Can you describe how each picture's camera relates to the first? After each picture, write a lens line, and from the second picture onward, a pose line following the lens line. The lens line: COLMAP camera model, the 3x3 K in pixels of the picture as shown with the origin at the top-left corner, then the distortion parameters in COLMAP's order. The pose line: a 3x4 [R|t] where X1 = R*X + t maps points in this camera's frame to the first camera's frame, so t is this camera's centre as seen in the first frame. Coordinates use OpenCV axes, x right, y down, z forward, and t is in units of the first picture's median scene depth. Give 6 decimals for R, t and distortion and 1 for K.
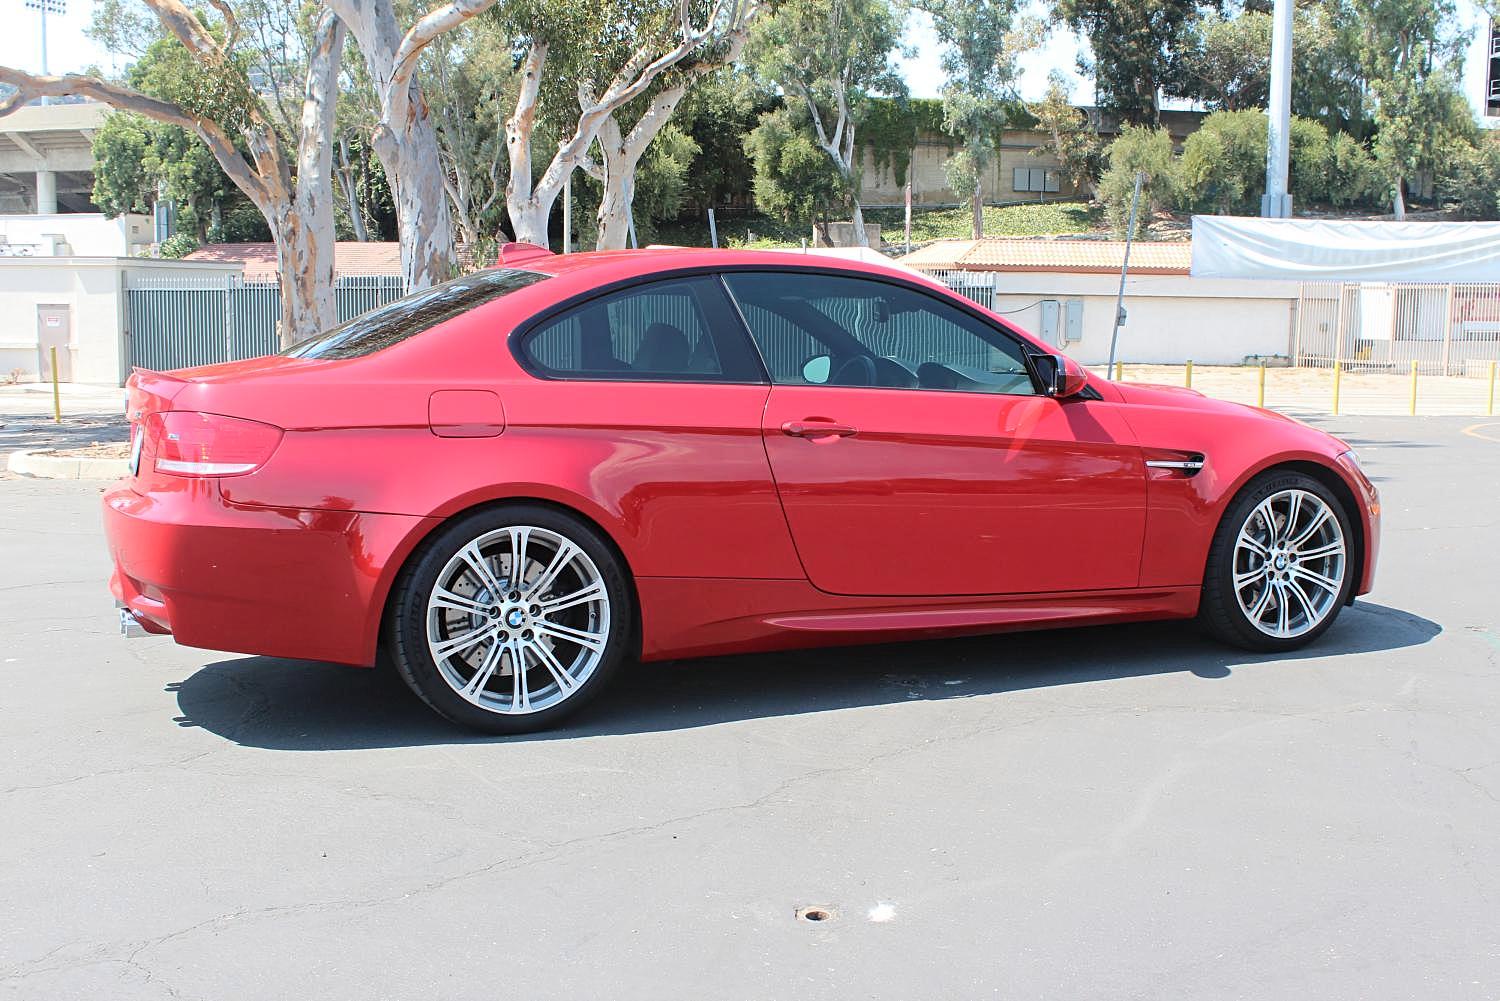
lens RADIAL K [[1721.3, 0, 750.0], [0, 1721.3, 500.5], [0, 0, 1]] dist [-0.157329, 0.216728]
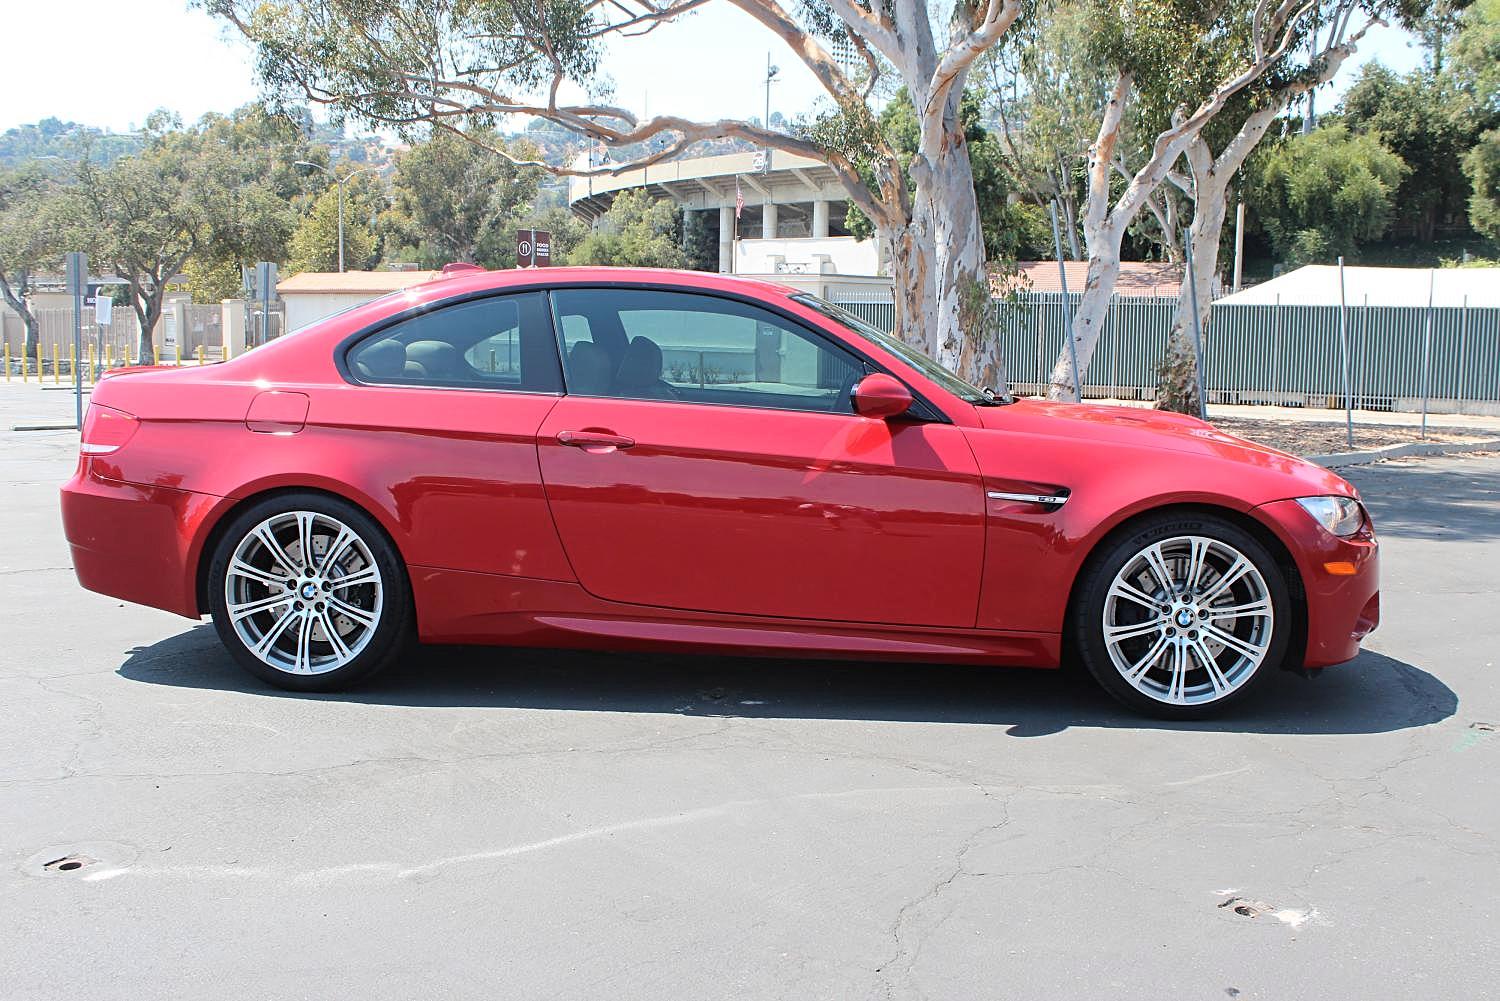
lens RADIAL K [[1567.8, 0, 750.0], [0, 1567.8, 500.5], [0, 0, 1]] dist [-0.146948, 0.140092]
pose [[0.862921, 0.064164, -0.501248, 0.100559], [-0.063280, 0.997819, 0.018789, -0.004815], [0.501361, 0.015505, 0.865099, 0.039105]]
